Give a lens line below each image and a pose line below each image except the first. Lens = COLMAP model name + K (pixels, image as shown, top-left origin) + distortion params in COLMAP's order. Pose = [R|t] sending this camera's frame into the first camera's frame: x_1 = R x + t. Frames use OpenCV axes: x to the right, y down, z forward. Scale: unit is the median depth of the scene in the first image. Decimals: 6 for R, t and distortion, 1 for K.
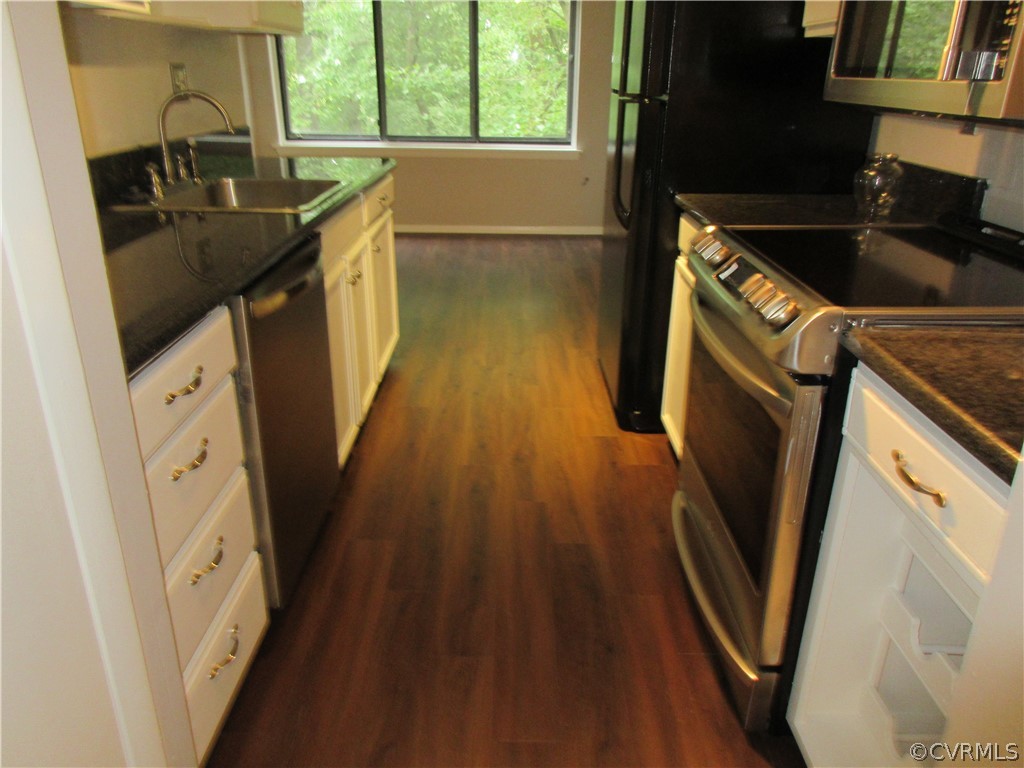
lens RADIAL K [[773.4, 0, 512.0], [0, 773.4, 384.0], [0, 0, 1]] dist [0.015761, -0.009573]
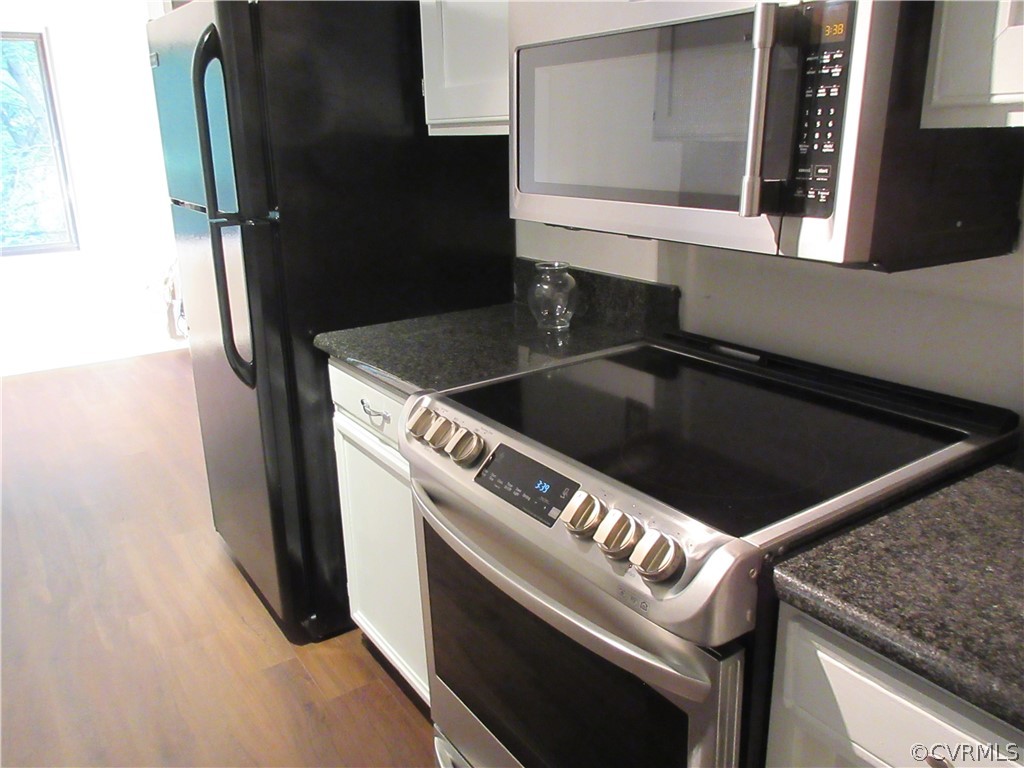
lens RADIAL K [[823.6, 0, 512.0], [0, 823.6, 378.1], [0, 0, 1]] dist [0.017225, 0.001668]
pose [[0.831072, -0.188648, 0.523193, -0.061097], [0.239328, 0.970468, -0.030241, -0.134968], [-0.502037, 0.150347, 0.851678, 0.220588]]
